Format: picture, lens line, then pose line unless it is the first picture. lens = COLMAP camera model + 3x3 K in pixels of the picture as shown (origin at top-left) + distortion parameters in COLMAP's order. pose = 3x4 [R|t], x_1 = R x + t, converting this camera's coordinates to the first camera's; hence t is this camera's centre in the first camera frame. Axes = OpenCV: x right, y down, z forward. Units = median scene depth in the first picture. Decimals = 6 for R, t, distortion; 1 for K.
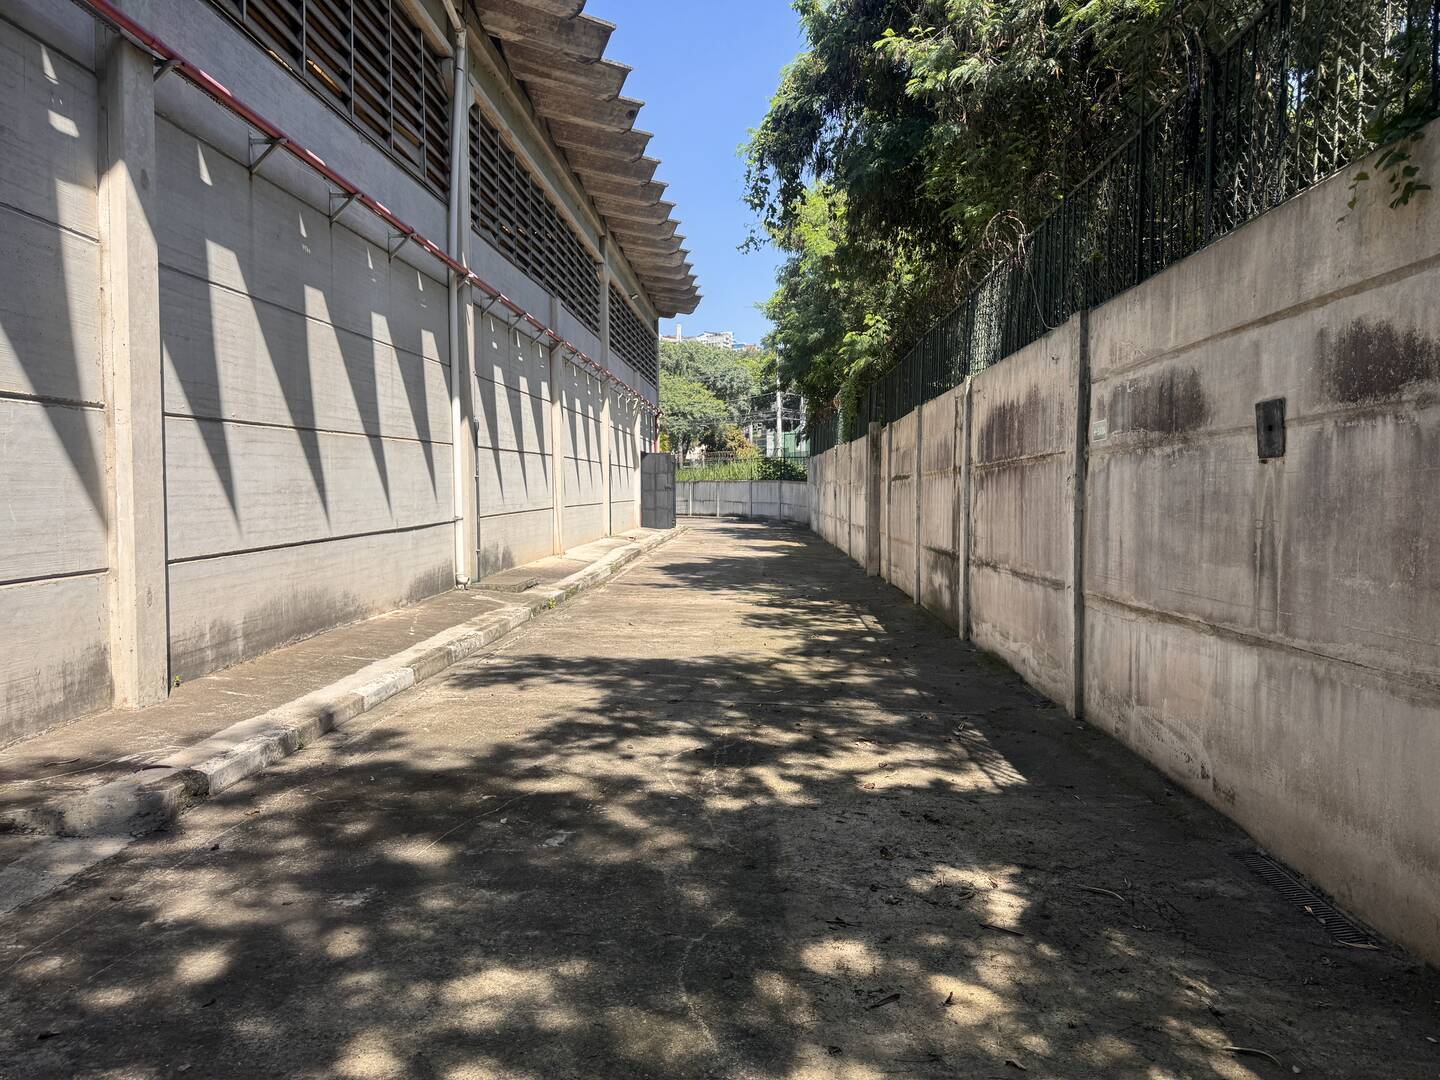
lens RADIAL K [[999.1, 0, 720.0], [0, 999.1, 540.0], [0, 0, 1]] dist [0.029413, -0.035722]
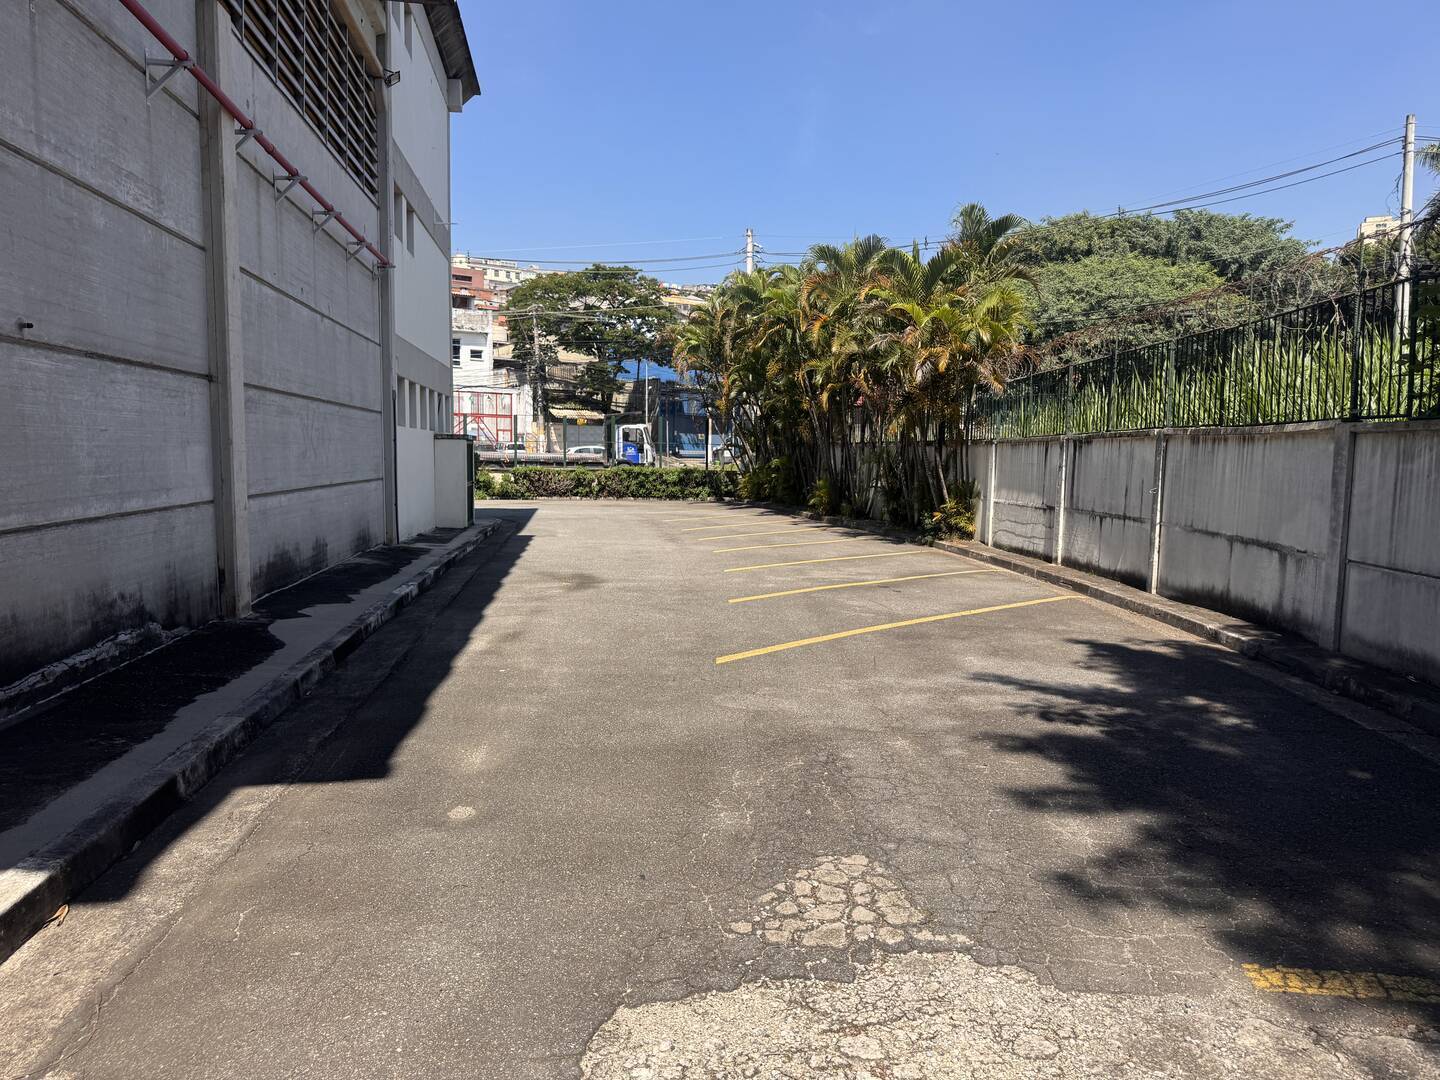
lens RADIAL K [[999.1, 0, 720.0], [0, 999.1, 540.0], [0, 0, 1]] dist [0.029413, -0.035722]
pose [[0.883801, 0.049971, -0.465186, 0.015345], [-0.033682, 0.998496, 0.043267, -0.040024], [0.466649, -0.022571, 0.884155, 0.719082]]
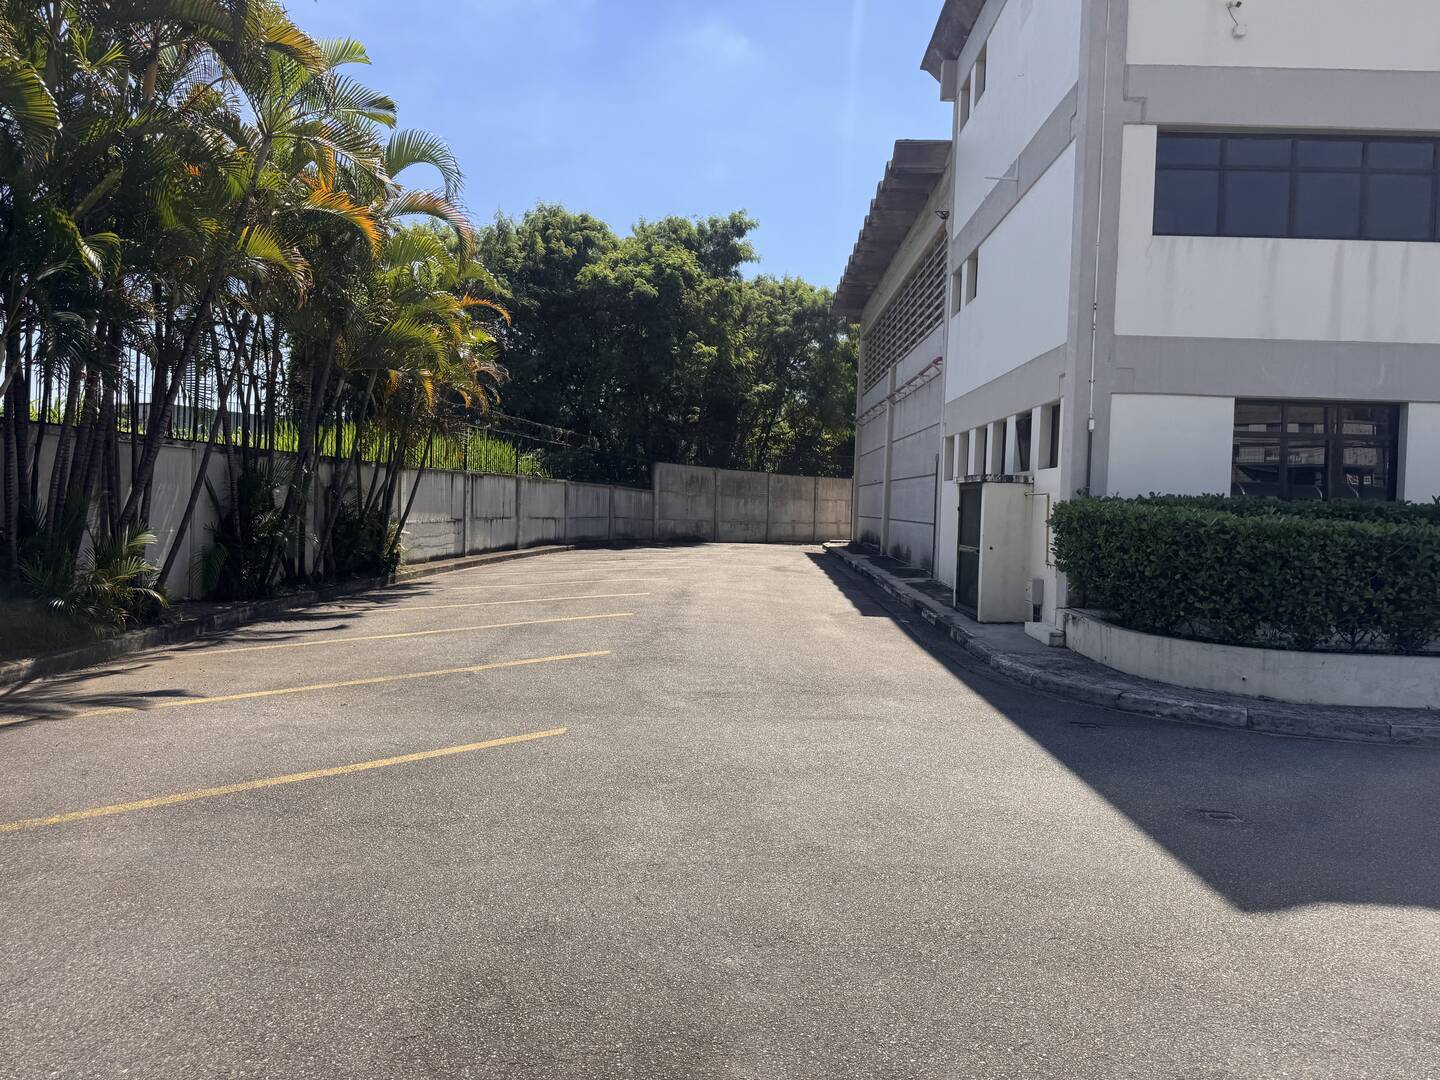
lens RADIAL K [[999.1, 0, 720.0], [0, 999.1, 540.0], [0, 0, 1]] dist [0.029413, -0.035722]
pose [[-0.788841, -0.046628, 0.612826, -0.370276], [0.000196, 0.997099, 0.076119, -0.063021], [-0.614598, 0.060166, -0.786543, 1.270645]]
